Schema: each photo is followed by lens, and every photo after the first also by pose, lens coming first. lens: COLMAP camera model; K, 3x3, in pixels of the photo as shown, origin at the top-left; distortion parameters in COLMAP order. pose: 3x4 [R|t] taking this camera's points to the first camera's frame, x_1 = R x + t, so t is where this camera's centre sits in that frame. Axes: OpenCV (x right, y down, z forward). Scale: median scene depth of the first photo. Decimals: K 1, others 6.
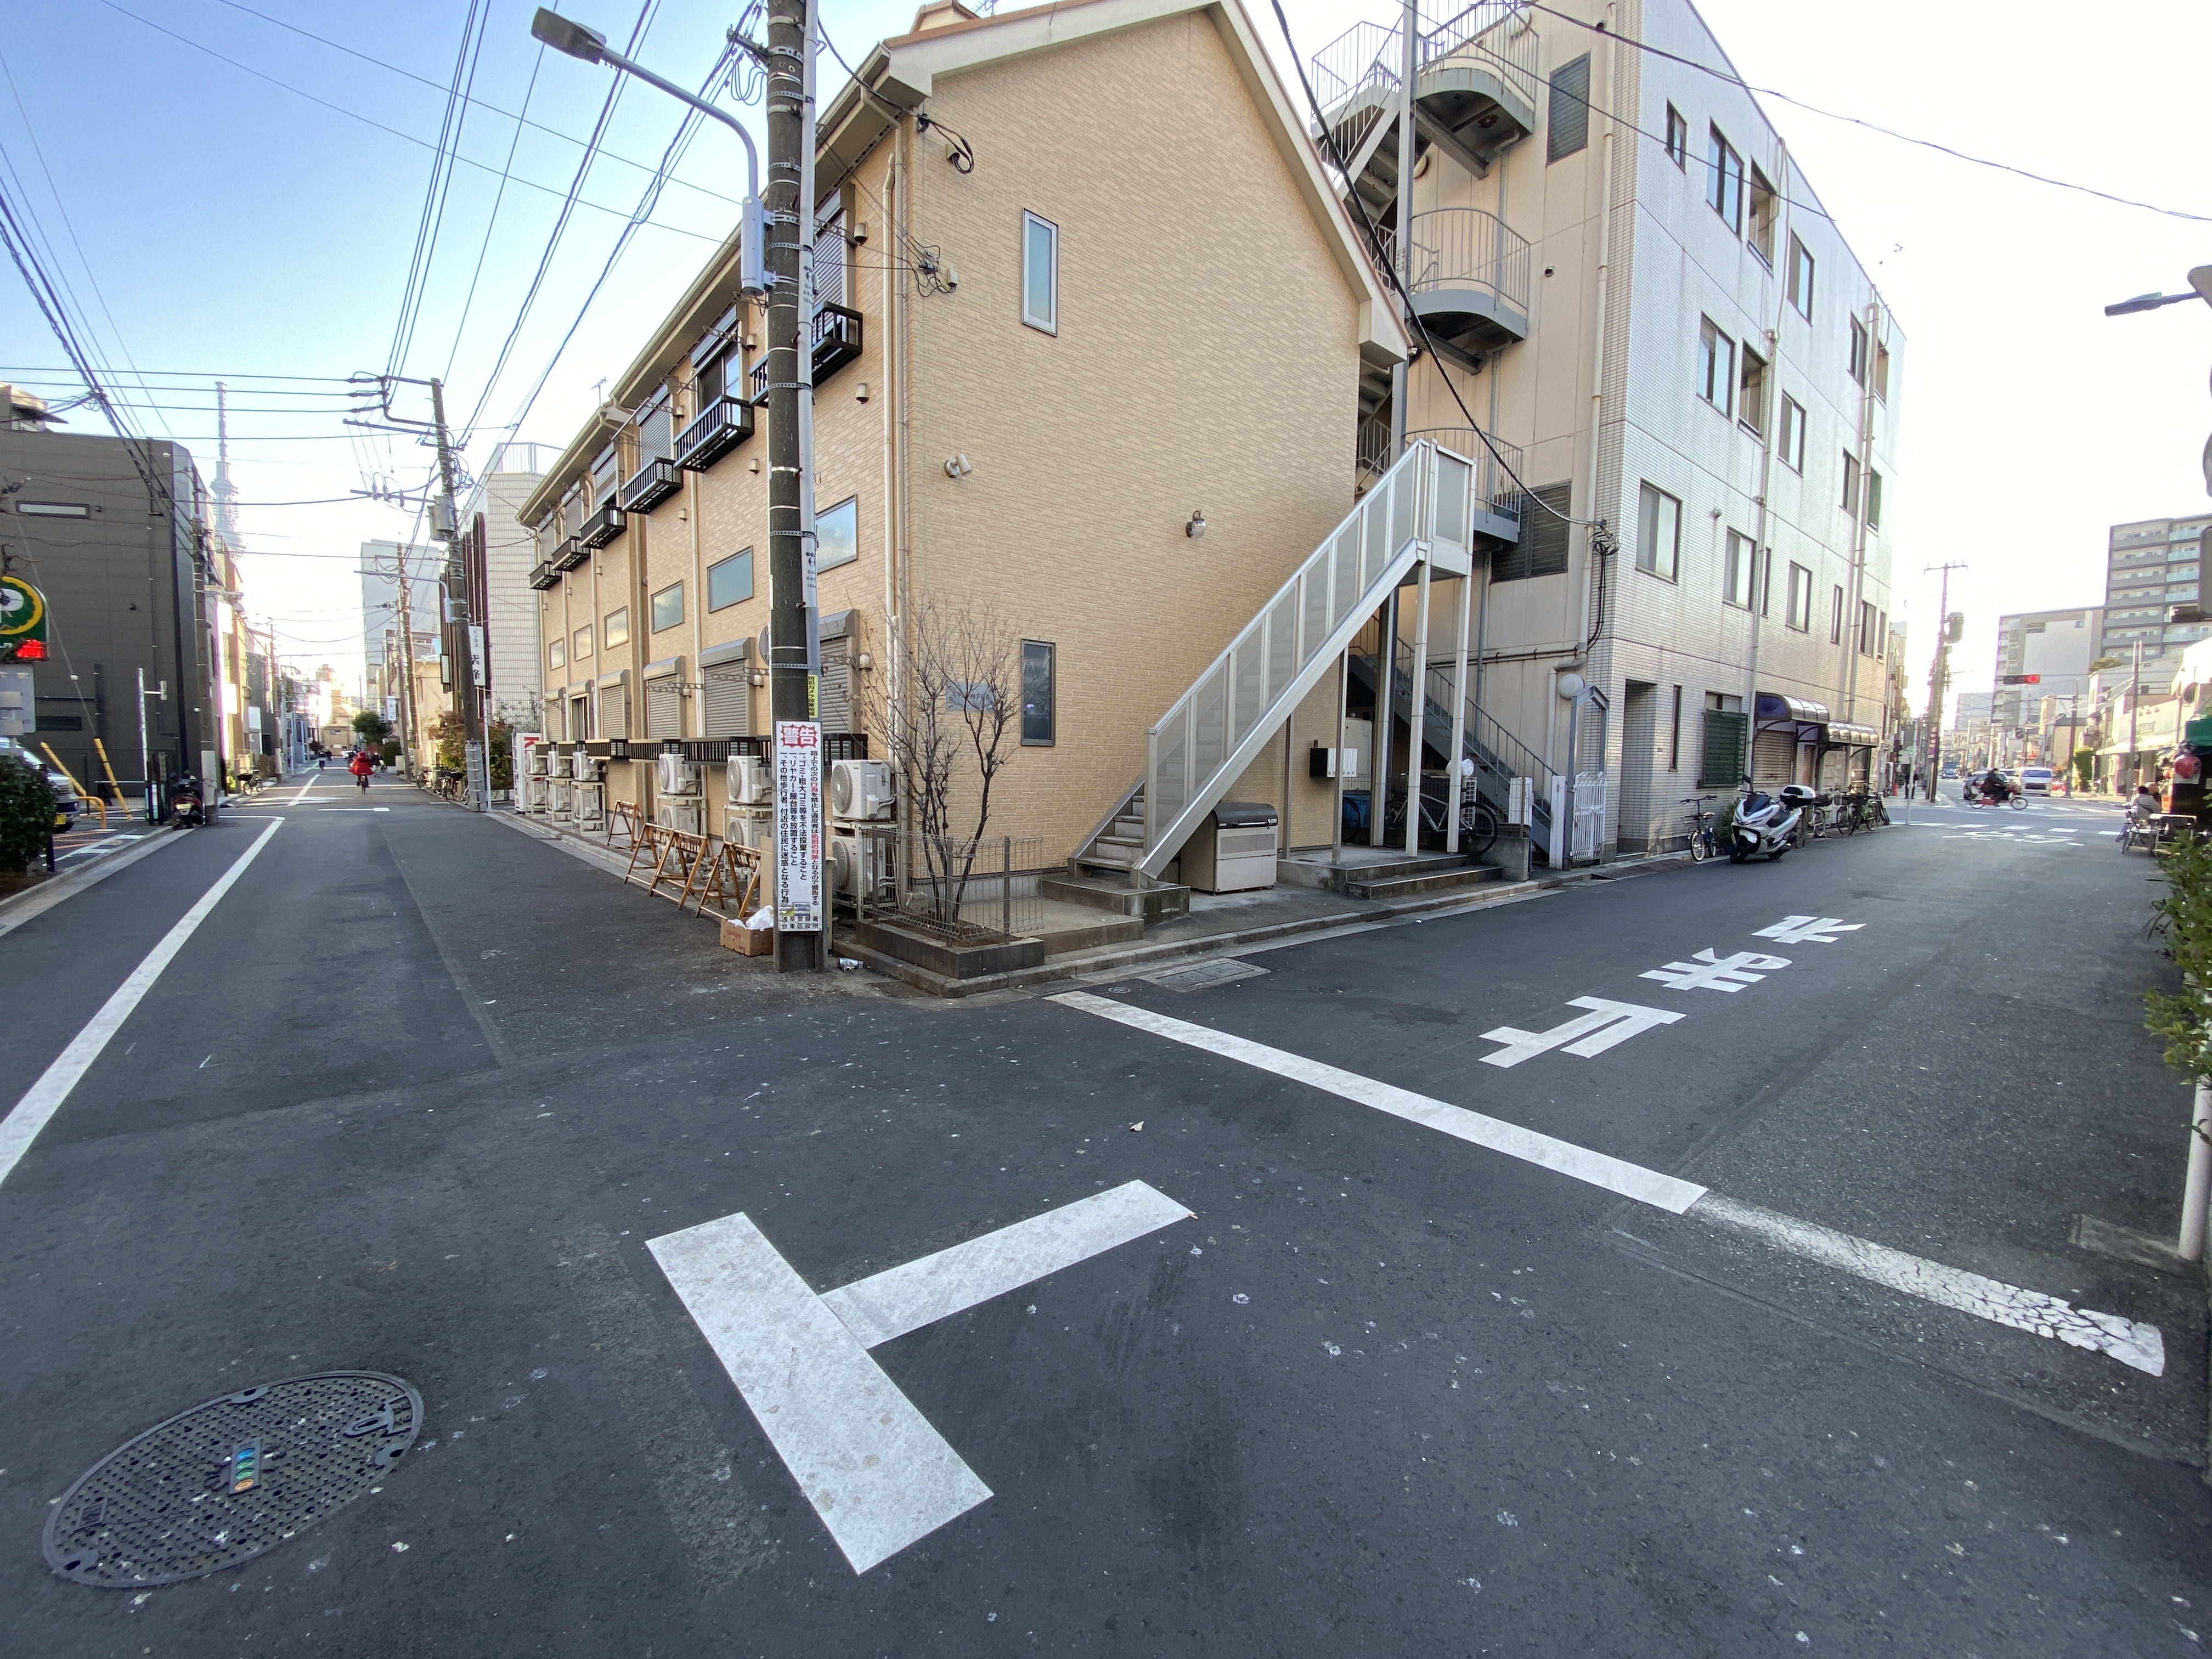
lens RADIAL K [[894.8, 0, 1105.6], [0, 894.8, 837.0], [0, 0, 1]] dist [0.012508, -0.016126]
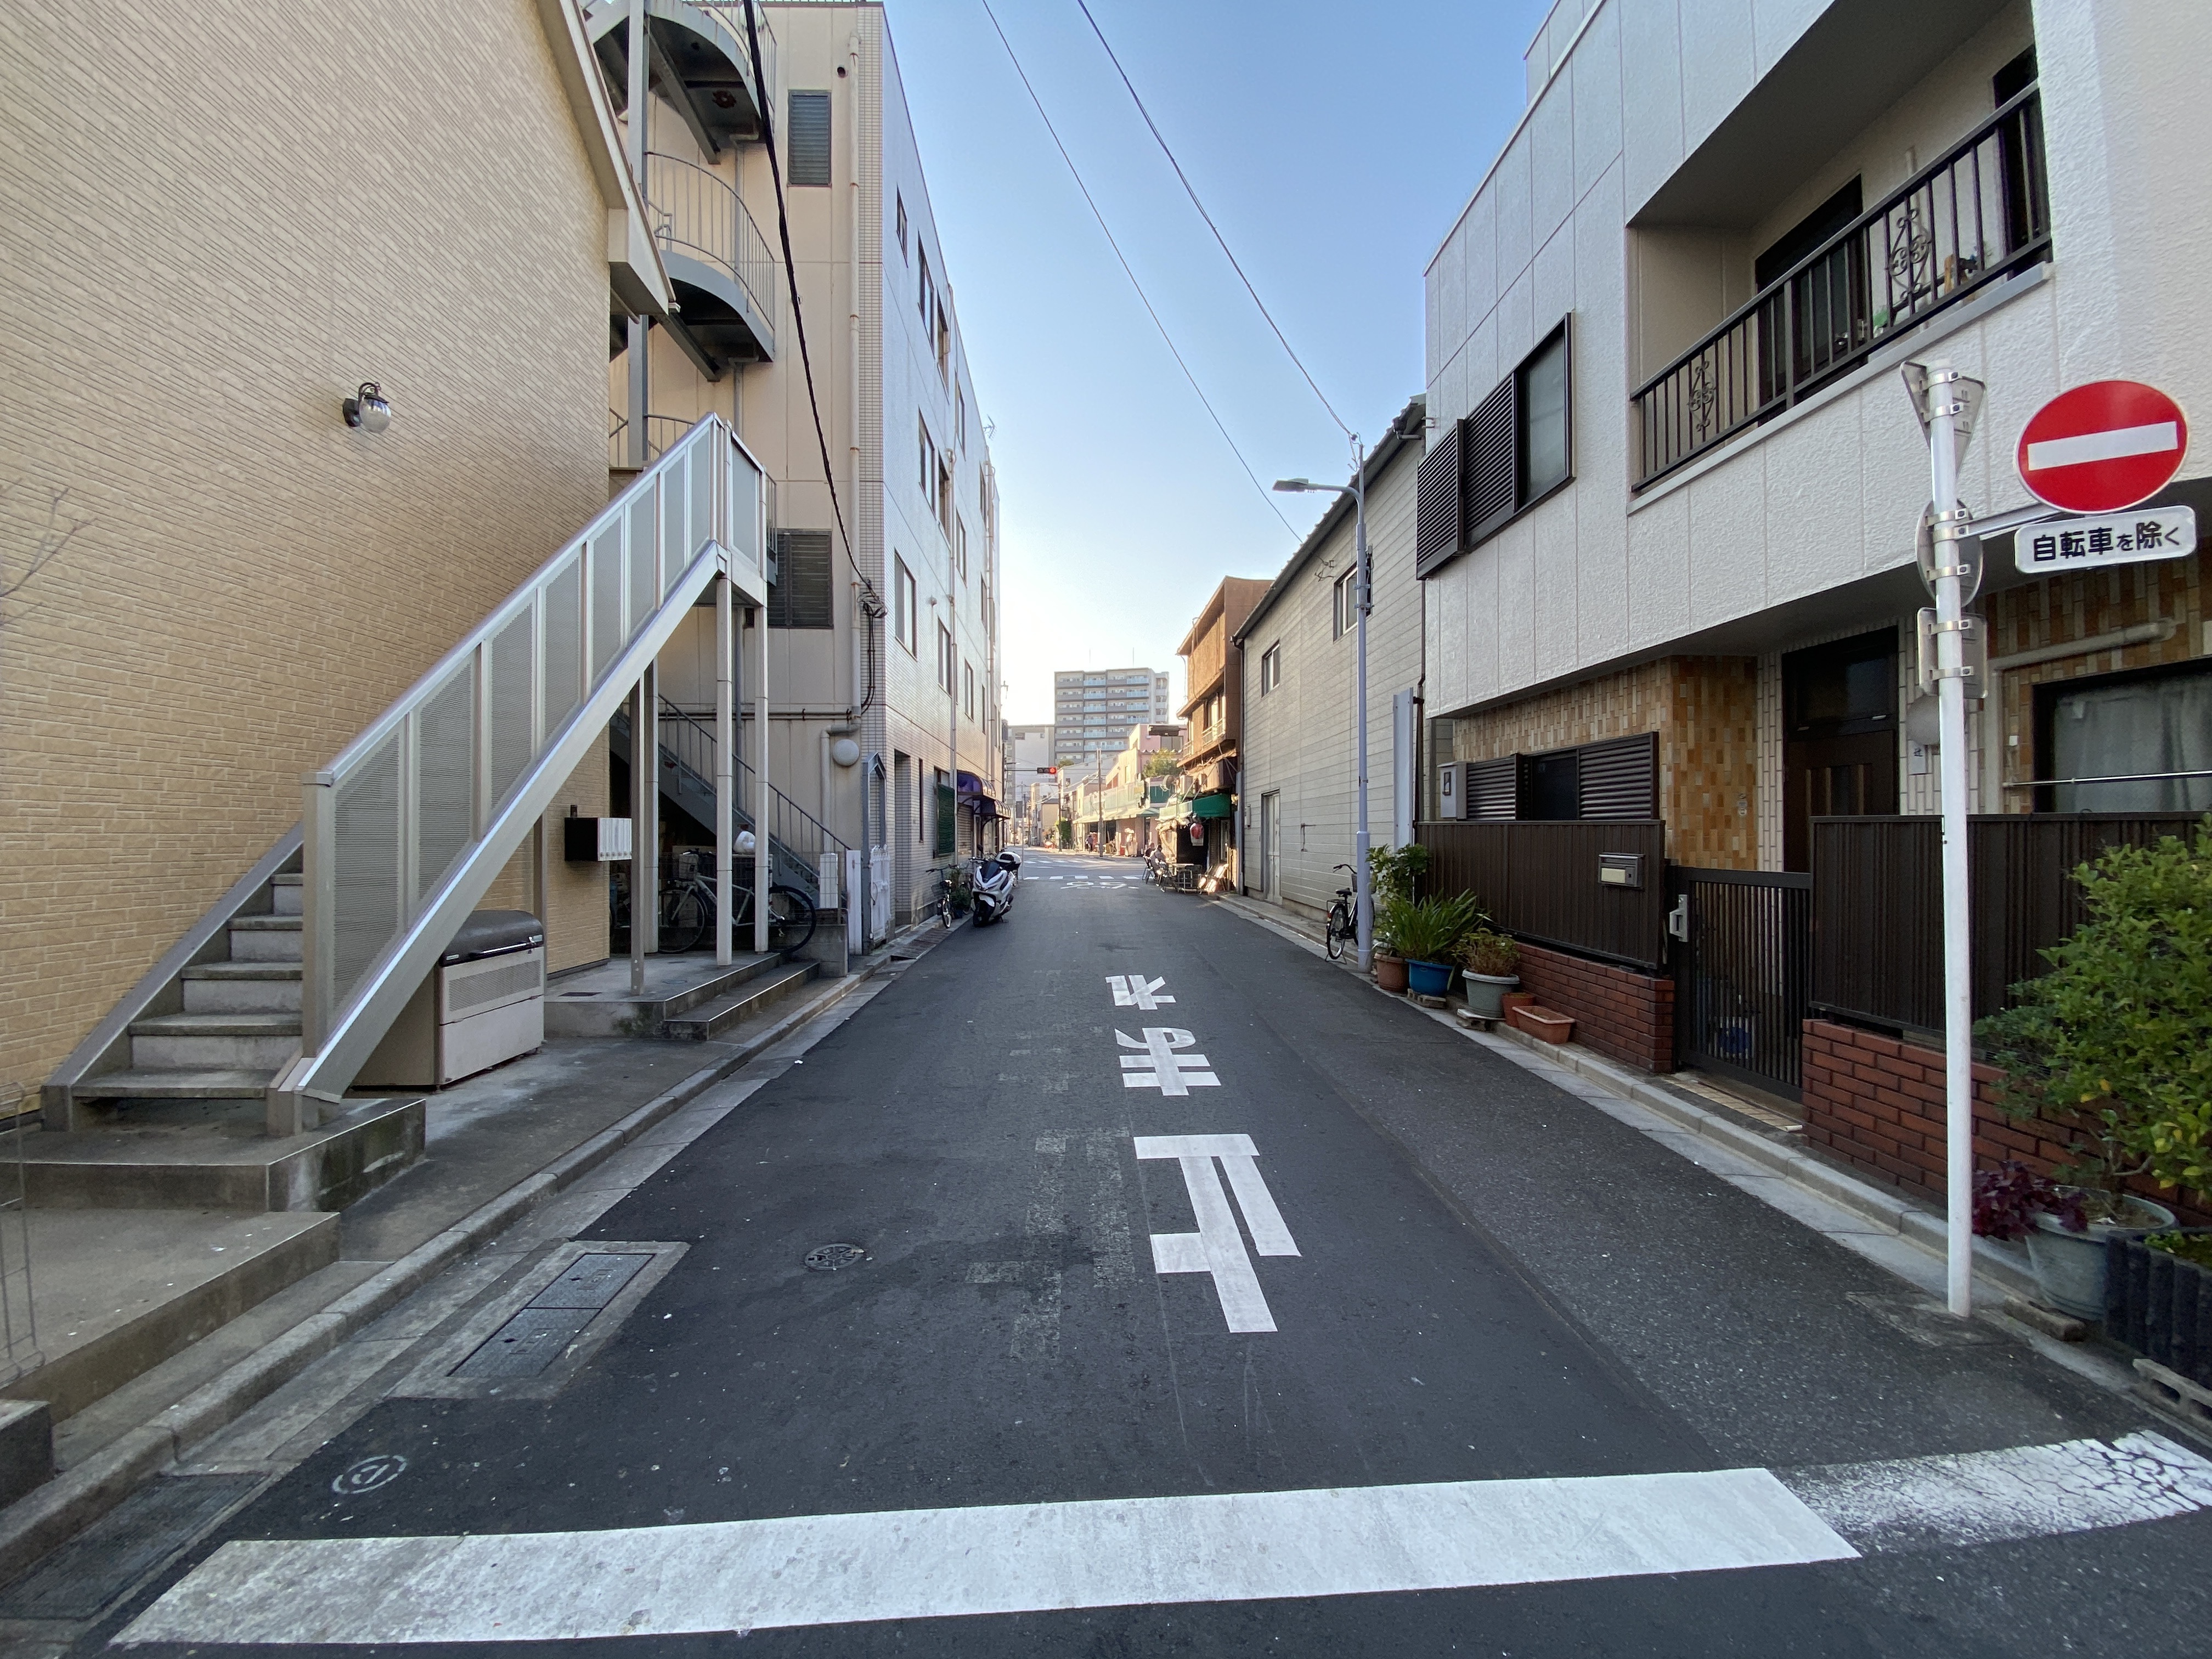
lens RADIAL K [[894.8, 0, 1108.1], [0, 894.8, 835.0], [0, 0, 1]] dist [0.012508, -0.016126]
pose [[0.612826, -0.013151, 0.790108, -0.051499], [0.078567, 0.995921, -0.044362, -0.030677], [-0.786302, 0.089263, 0.611360, 0.322944]]
